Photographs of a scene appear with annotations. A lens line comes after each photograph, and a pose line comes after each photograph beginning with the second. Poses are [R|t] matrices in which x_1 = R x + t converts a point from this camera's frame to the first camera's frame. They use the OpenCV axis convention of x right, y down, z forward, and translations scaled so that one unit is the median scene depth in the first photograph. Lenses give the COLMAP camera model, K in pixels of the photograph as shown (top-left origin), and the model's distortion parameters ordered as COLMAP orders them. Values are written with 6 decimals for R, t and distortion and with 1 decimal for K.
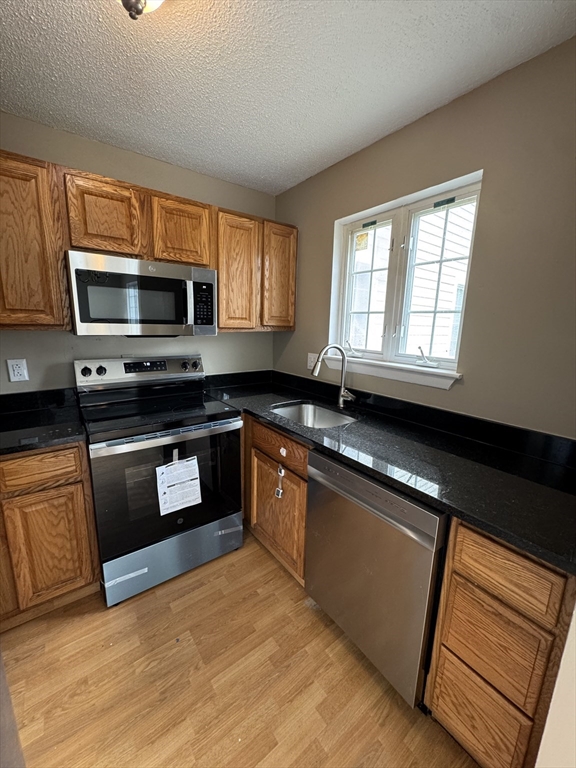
lens RADIAL K [[307.1, 0, 288.7], [0, 307.1, 383.8], [0, 0, 1]] dist [-0.000768, 0.000270]
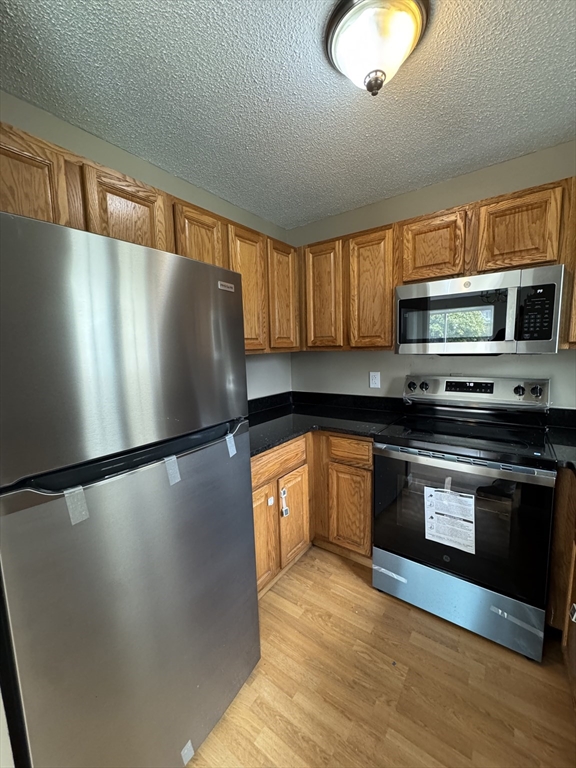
lens RADIAL K [[307.1, 0, 288.7], [0, 307.1, 383.8], [0, 0, 1]] dist [-0.000768, 0.000270]
pose [[0.287016, 0.082693, -0.954350, 0.344025], [-0.149332, 0.987949, 0.040693, -0.026524], [0.946214, 0.130836, 0.295906, 0.242142]]
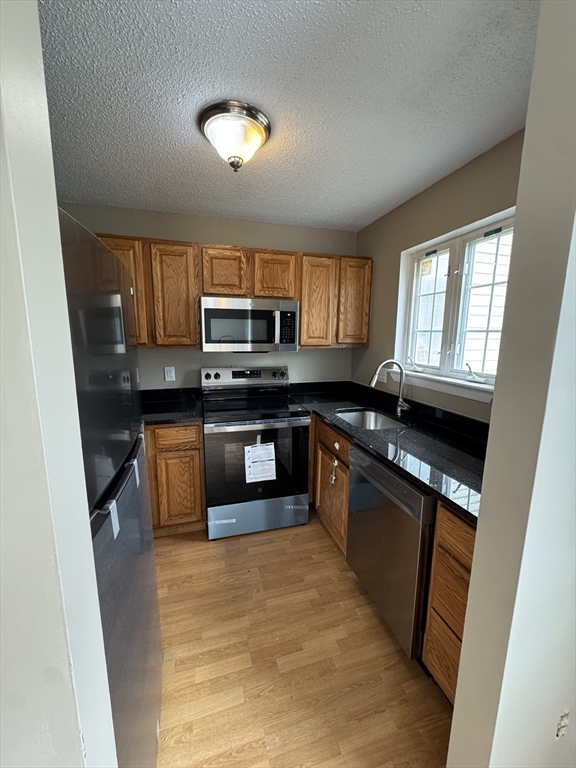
lens RADIAL K [[307.1, 0, 288.7], [0, 307.1, 383.8], [0, 0, 1]] dist [-0.000768, 0.000270]
pose [[0.936079, 0.041162, -0.349374, 0.221519], [-0.054814, 0.998067, -0.029274, 0.018324], [0.347493, 0.046553, 0.936526, -0.238850]]
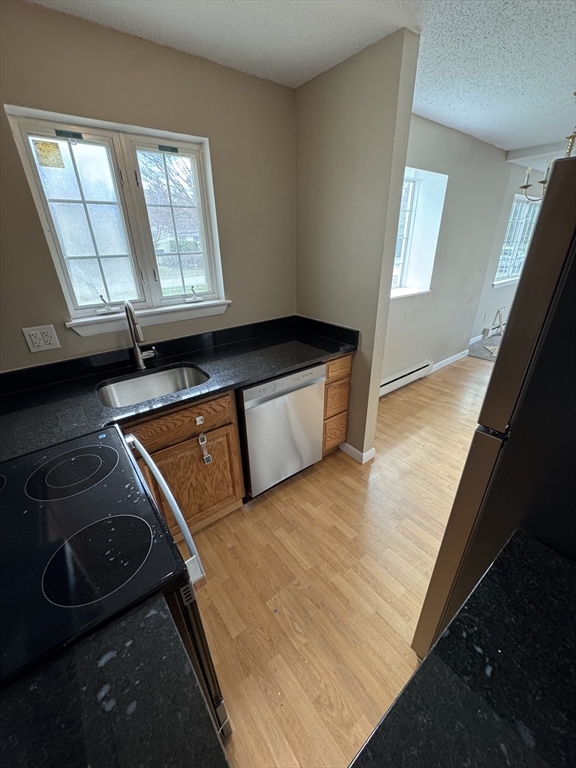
lens RADIAL K [[305.4, 0, 289.3], [0, 305.4, 384.1], [0, 0, 1]] dist [-0.001933, -0.000125]
pose [[-0.013593, -0.444205, 0.895822, -0.812370], [0.215279, 0.873594, 0.436449, -0.227814], [-0.976458, 0.198784, 0.083753, 0.620755]]
